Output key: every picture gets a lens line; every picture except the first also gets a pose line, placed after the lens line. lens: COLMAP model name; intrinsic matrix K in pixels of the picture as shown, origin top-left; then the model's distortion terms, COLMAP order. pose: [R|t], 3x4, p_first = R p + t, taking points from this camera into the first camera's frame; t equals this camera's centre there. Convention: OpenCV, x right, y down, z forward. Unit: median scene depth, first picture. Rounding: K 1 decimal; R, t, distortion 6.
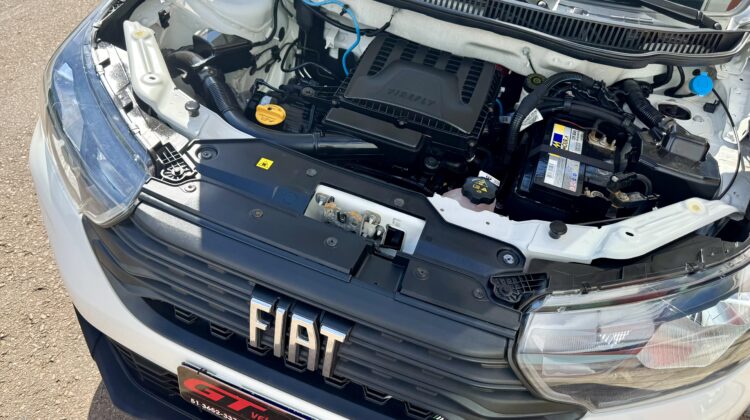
lens RADIAL K [[566.9, 0, 376.9], [0, 566.9, 213.1], [0, 0, 1]] dist [-0.000906, -0.002212]
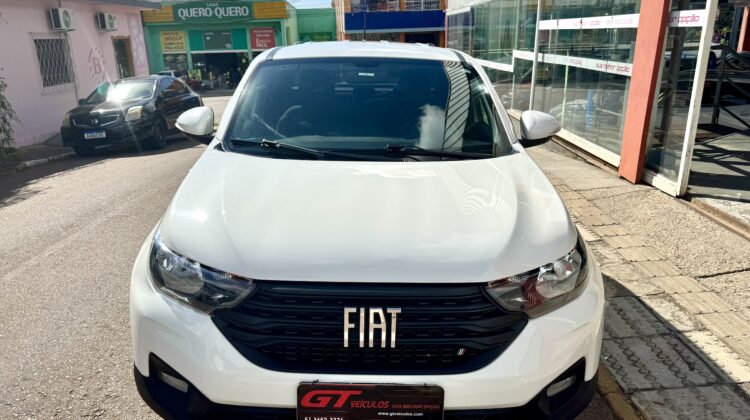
lens RADIAL K [[566.9, 0, 376.9], [0, 566.9, 213.1], [0, 0, 1]] dist [-0.000906, -0.002212]
pose [[0.915110, -0.203534, 0.348063, -0.630040], [0.336891, 0.860266, -0.382685, 0.560281], [-0.221537, 0.467458, 0.855807, -0.628716]]
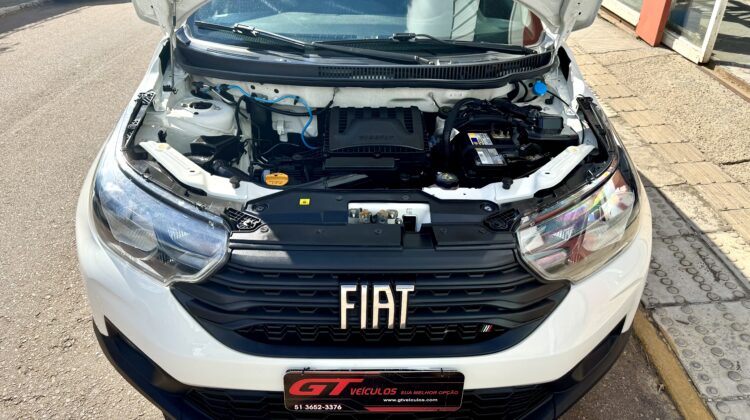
lens RADIAL K [[567.6, 0, 387.2], [0, 567.6, 207.1], [0, 0, 1]] dist [-0.002117, -0.004893]
pose [[0.908694, -0.281554, 0.308225, -0.448501], [0.339922, 0.927629, -0.154782, 0.206330], [-0.242339, 0.245422, 0.938637, -0.333167]]
